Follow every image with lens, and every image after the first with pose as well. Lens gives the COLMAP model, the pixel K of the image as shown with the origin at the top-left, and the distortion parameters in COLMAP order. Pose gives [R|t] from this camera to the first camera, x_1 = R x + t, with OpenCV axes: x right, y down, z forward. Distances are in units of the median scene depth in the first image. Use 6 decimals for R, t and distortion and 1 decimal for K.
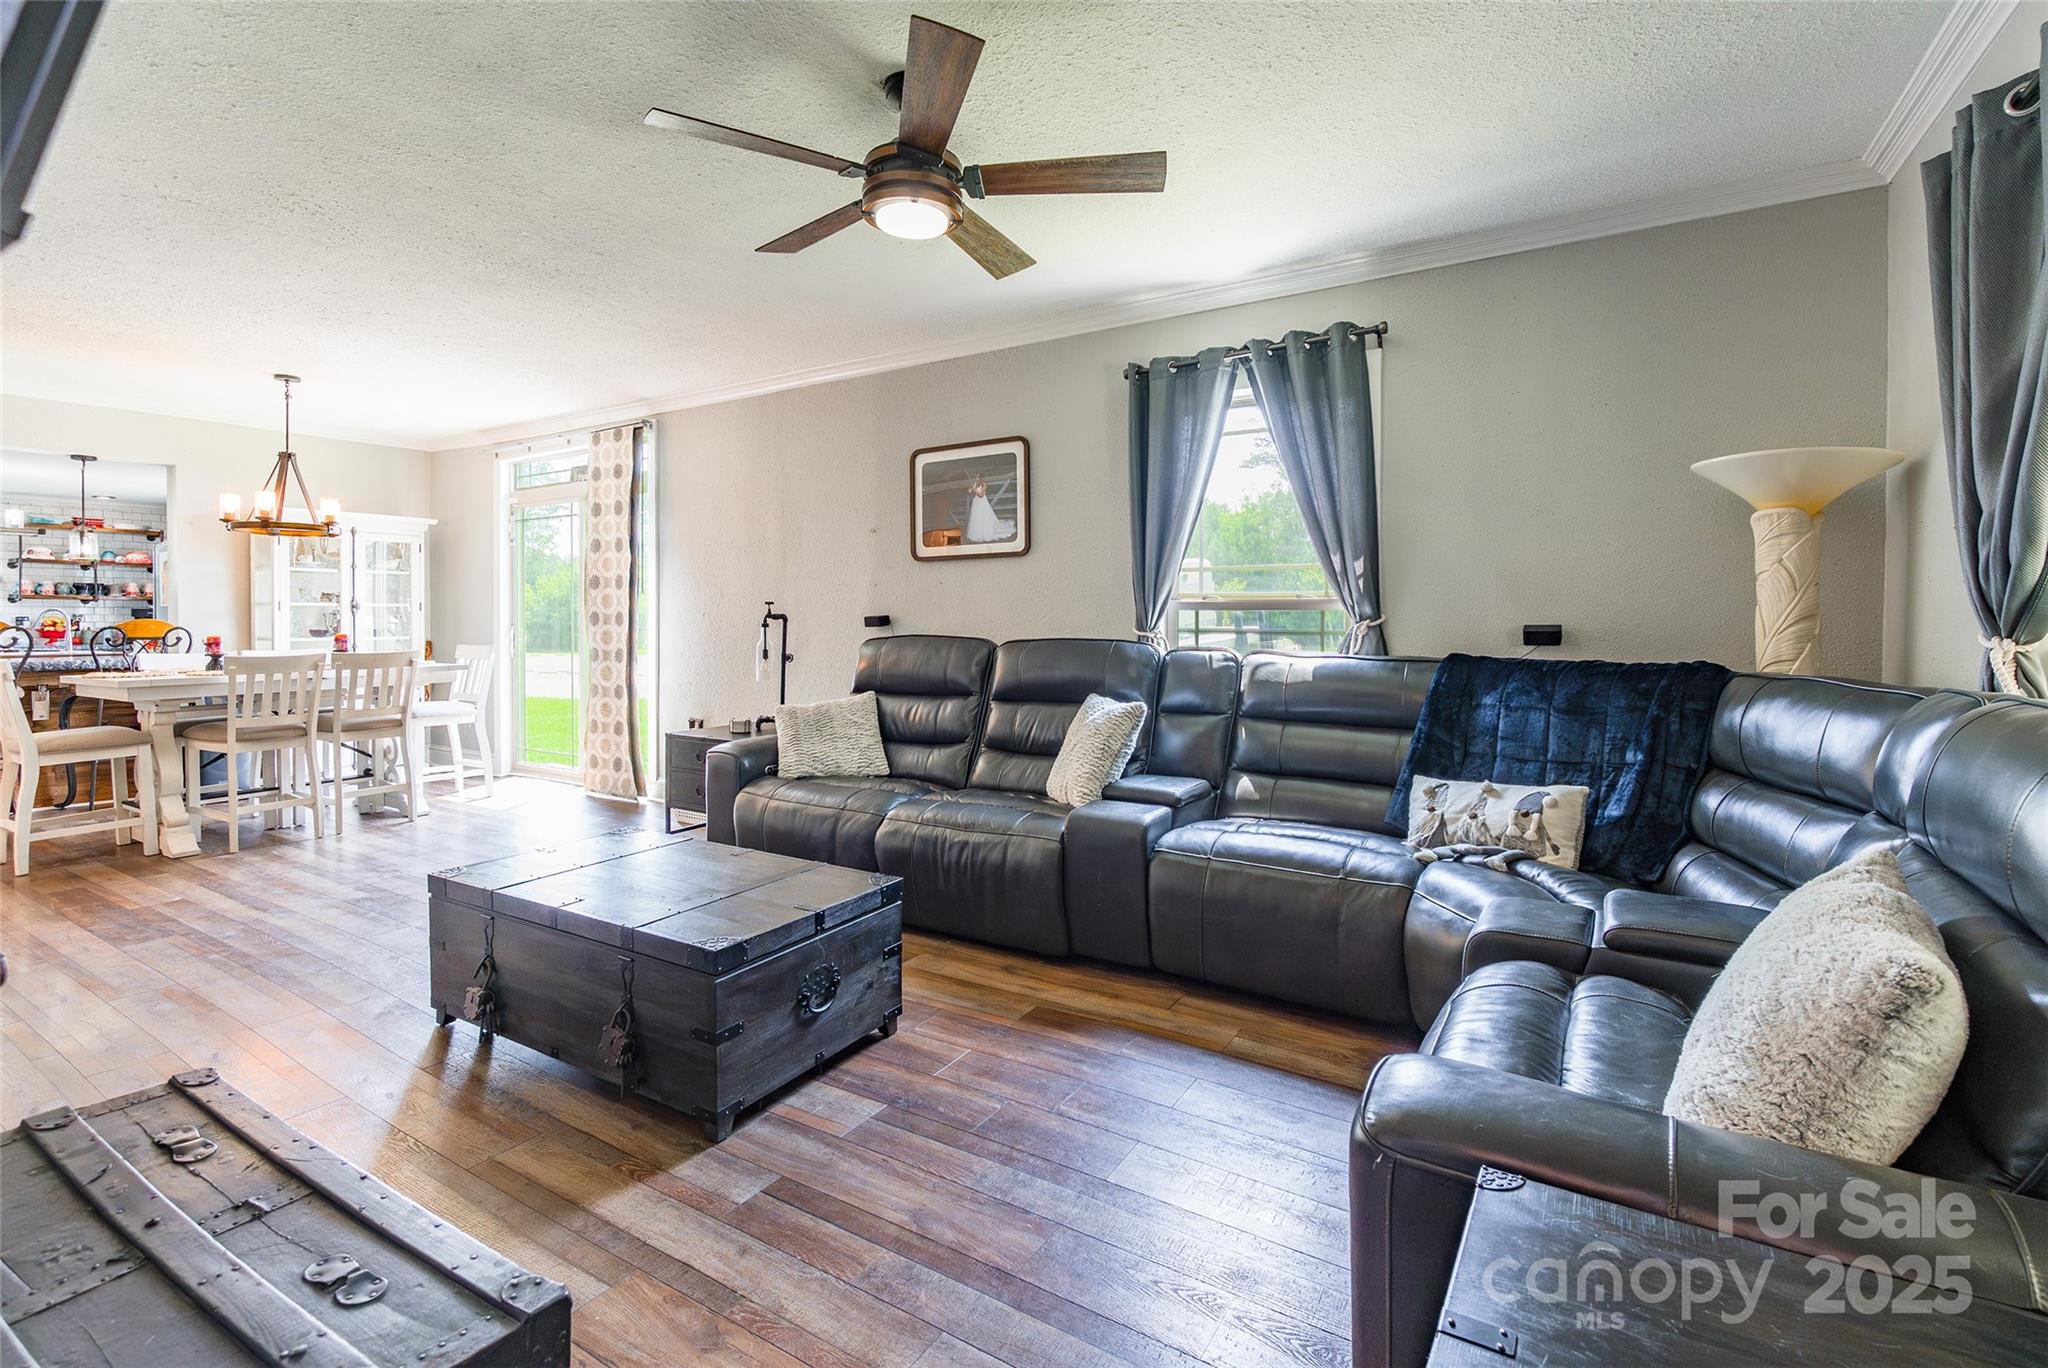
lens RADIAL K [[934.8, 0, 1024.0], [0, 934.8, 684.0], [0, 0, 1]] dist [-0.006216, -0.000536]
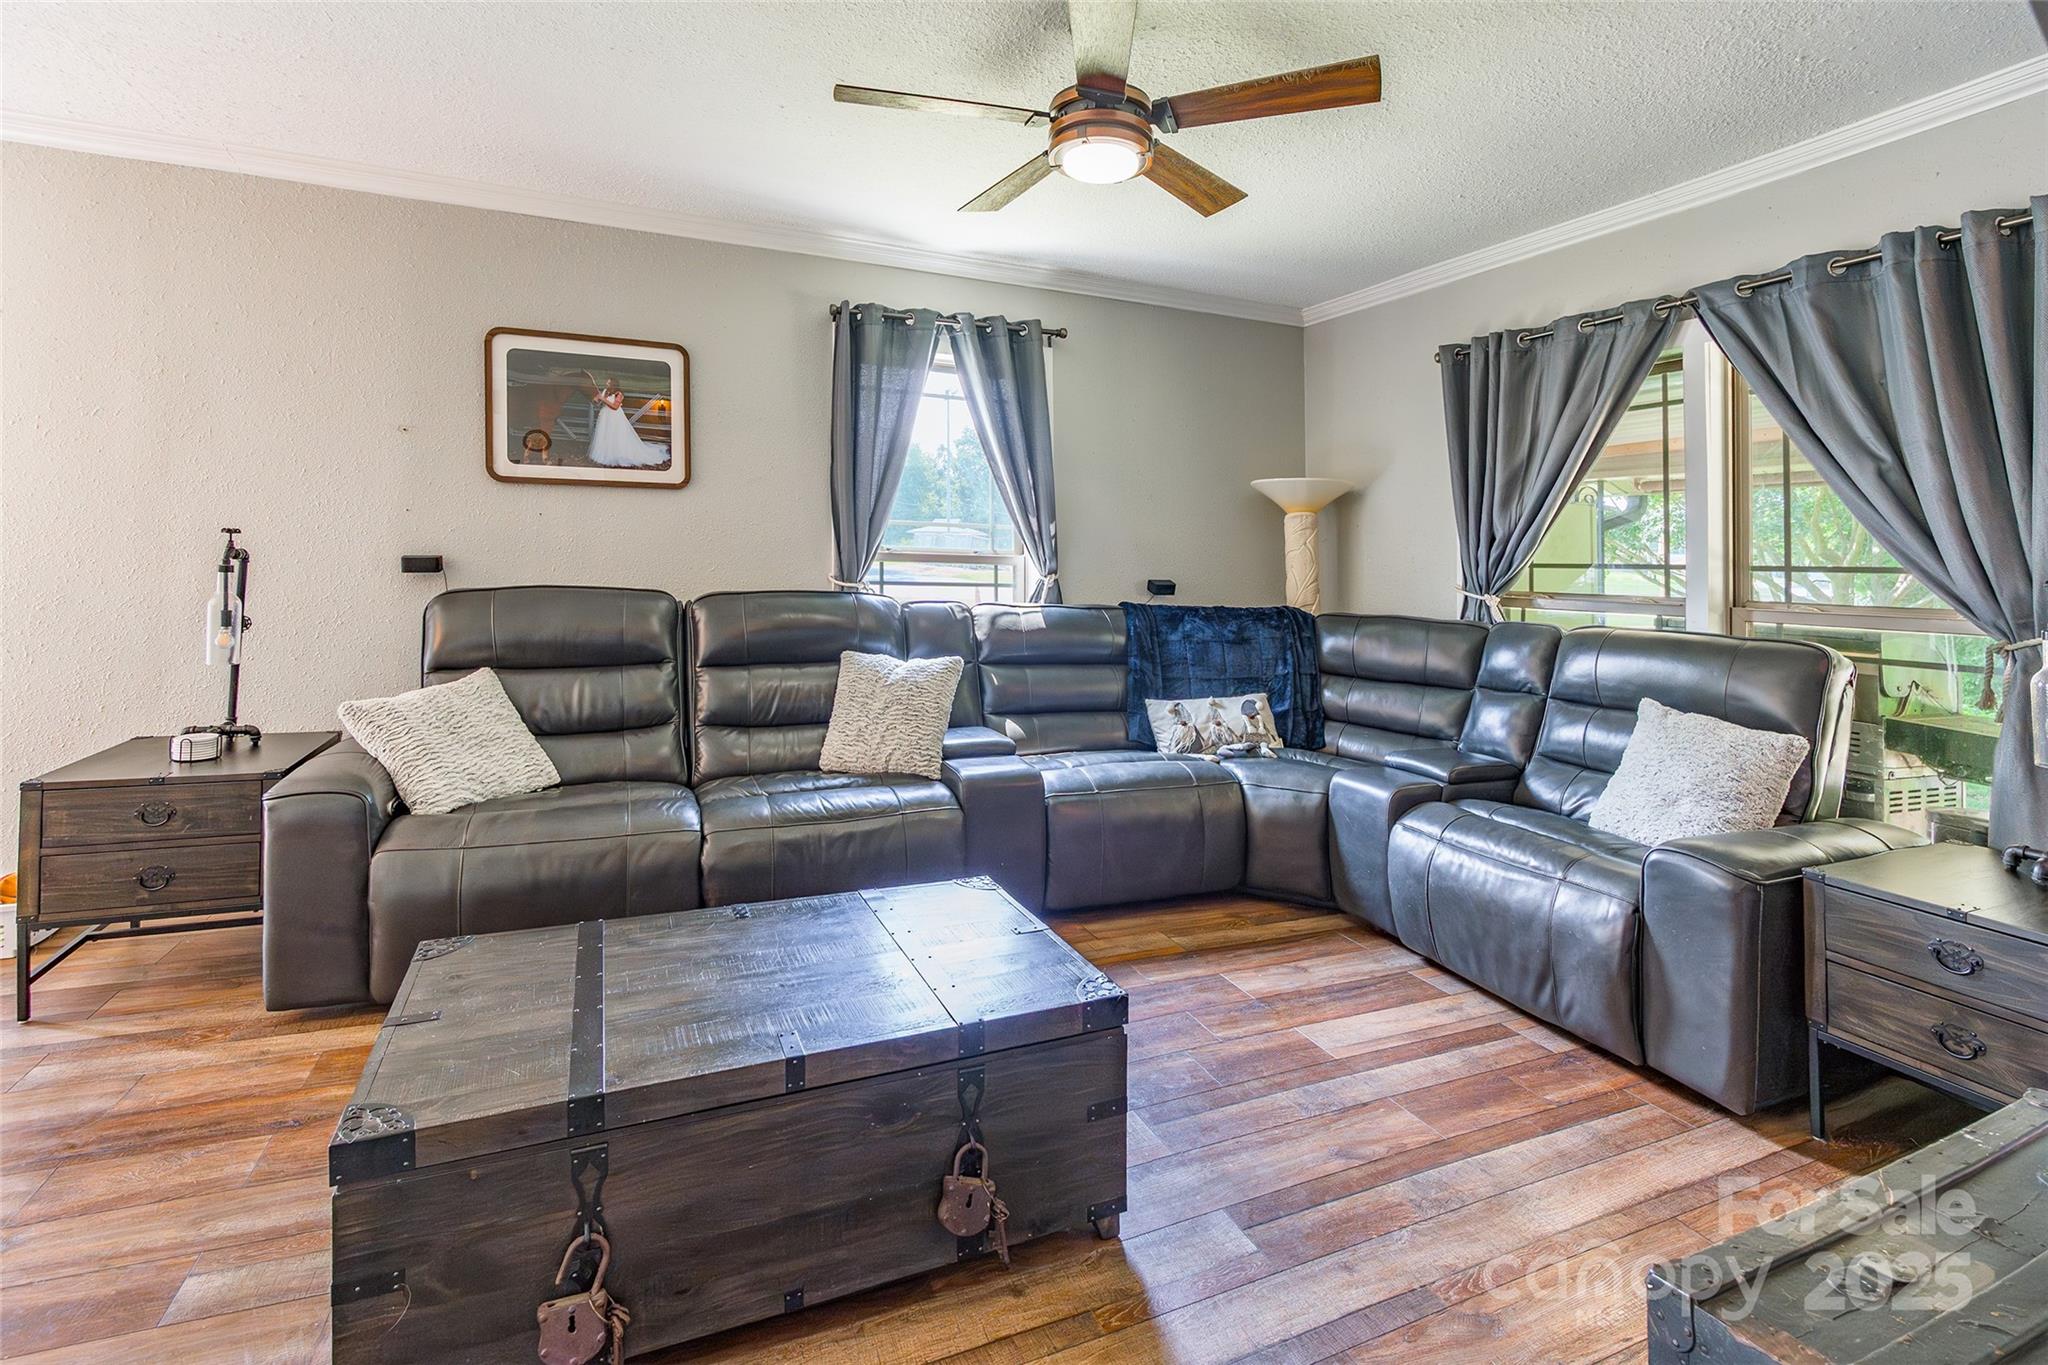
lens RADIAL K [[936.8, 0, 1020.9], [0, 936.8, 584.9], [0, 0, 1]] dist [-0.000902, -0.000137]
pose [[0.573079, -0.006523, 0.819474, -0.587201], [0.031064, 0.999423, -0.013769, -0.037122], [-0.818911, 0.033346, 0.572951, 0.327368]]
